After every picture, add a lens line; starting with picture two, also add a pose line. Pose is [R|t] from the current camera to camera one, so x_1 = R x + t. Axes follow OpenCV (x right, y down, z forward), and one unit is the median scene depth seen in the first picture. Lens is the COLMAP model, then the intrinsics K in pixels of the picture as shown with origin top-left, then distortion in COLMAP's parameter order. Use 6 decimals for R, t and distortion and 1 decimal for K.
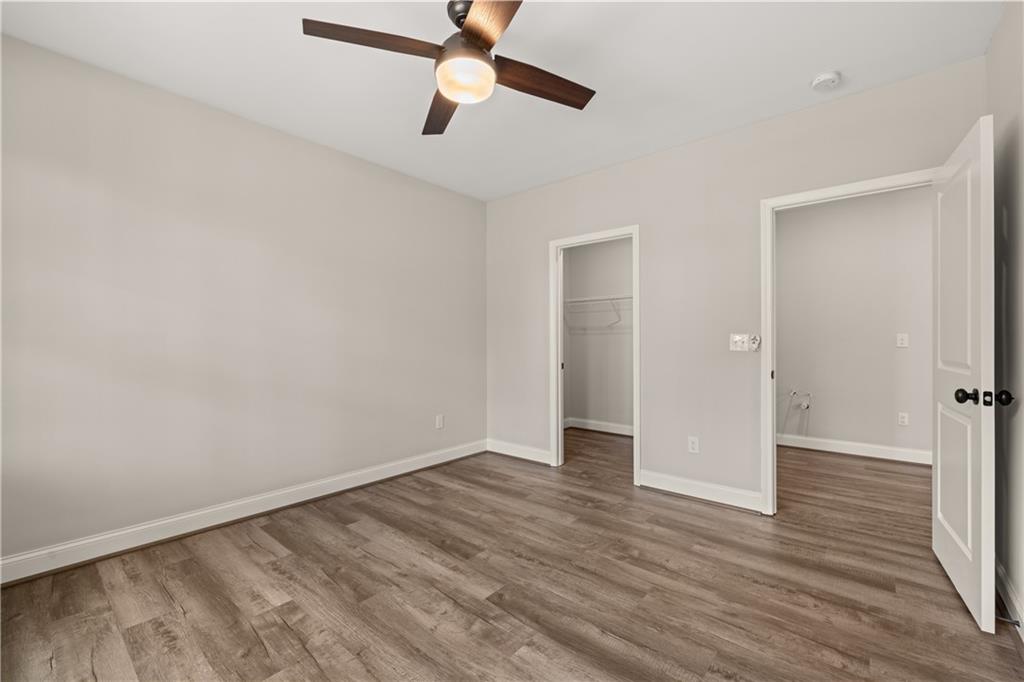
lens RADIAL K [[430.0, 0, 512.0], [0, 430.0, 341.0], [0, 0, 1]] dist [-0.002825, -0.000261]
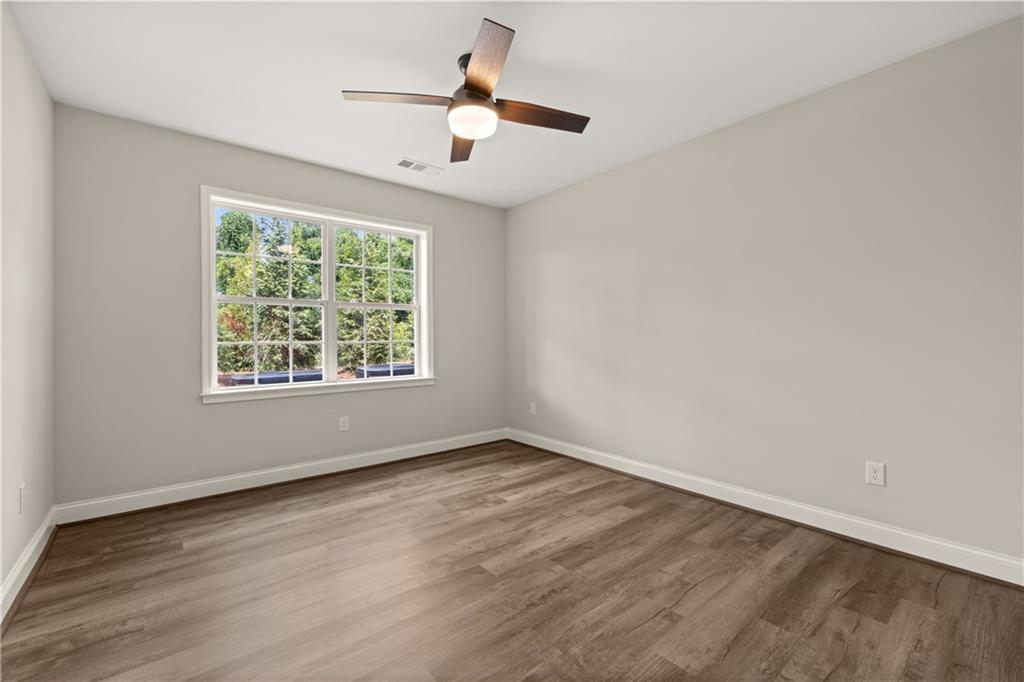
lens RADIAL K [[430.0, 0, 512.0], [0, 430.0, 341.0], [0, 0, 1]] dist [-0.002825, -0.000261]
pose [[-0.179737, 0.008195, -0.983681, 0.830359], [0.004787, 0.999961, 0.007456, -0.000717], [0.983703, -0.003369, -0.179769, 1.034549]]
